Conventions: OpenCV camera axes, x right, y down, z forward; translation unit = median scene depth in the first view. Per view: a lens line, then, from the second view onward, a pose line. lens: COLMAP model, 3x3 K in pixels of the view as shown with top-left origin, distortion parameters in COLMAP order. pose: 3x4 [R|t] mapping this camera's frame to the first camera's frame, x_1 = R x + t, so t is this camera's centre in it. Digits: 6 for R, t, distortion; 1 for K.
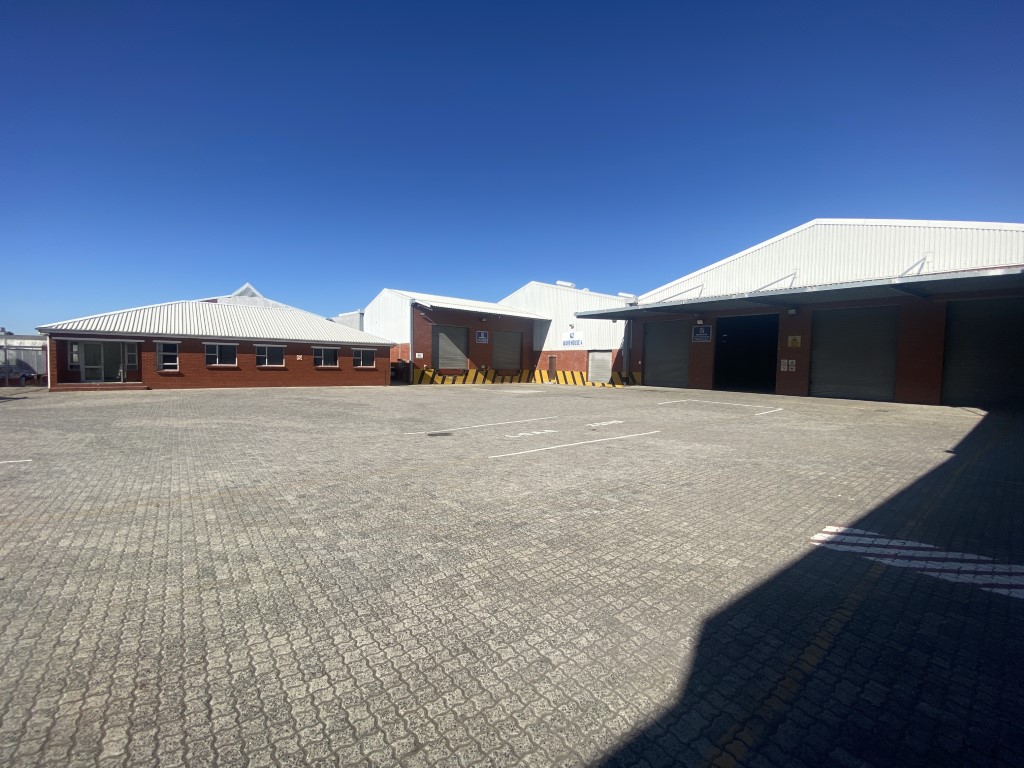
lens RADIAL K [[415.1, 0, 512.0], [0, 415.1, 384.0], [0, 0, 1]] dist [0.000303, -0.012075]
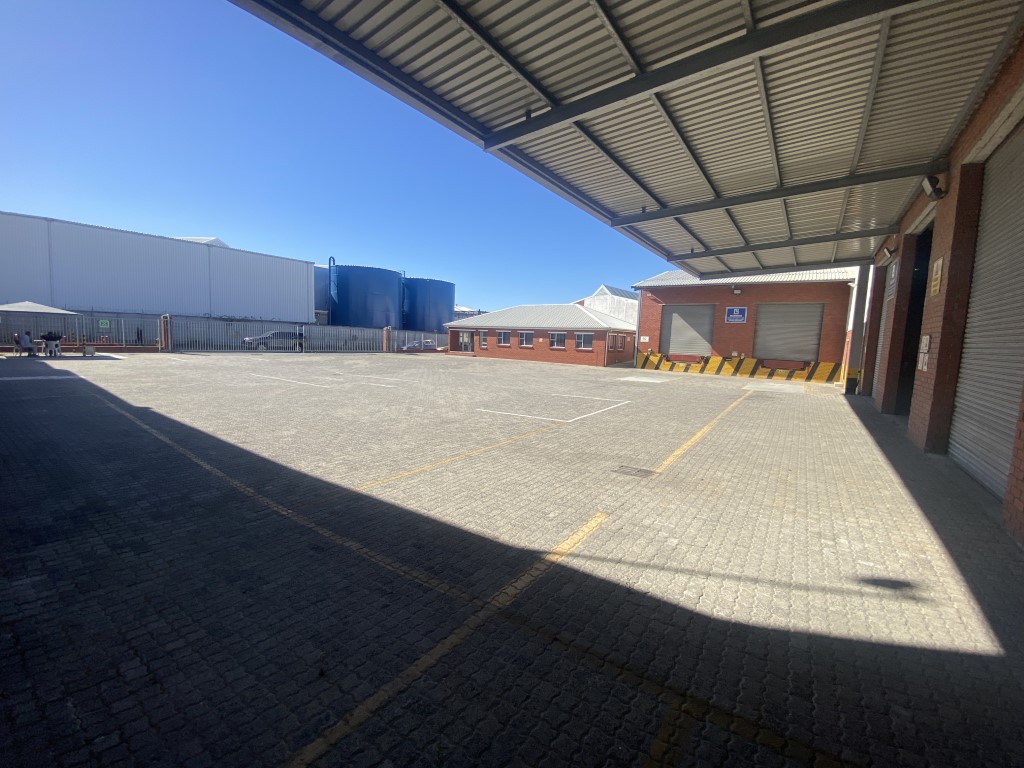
lens RADIAL K [[415.1, 0, 512.0], [0, 415.1, 384.0], [0, 0, 1]] dist [0.000303, -0.012075]
pose [[0.257772, 0.092139, -0.961802, 0.612982], [-0.081752, 0.993953, 0.073309, -0.009696], [0.962741, 0.059732, 0.263746, 0.438446]]
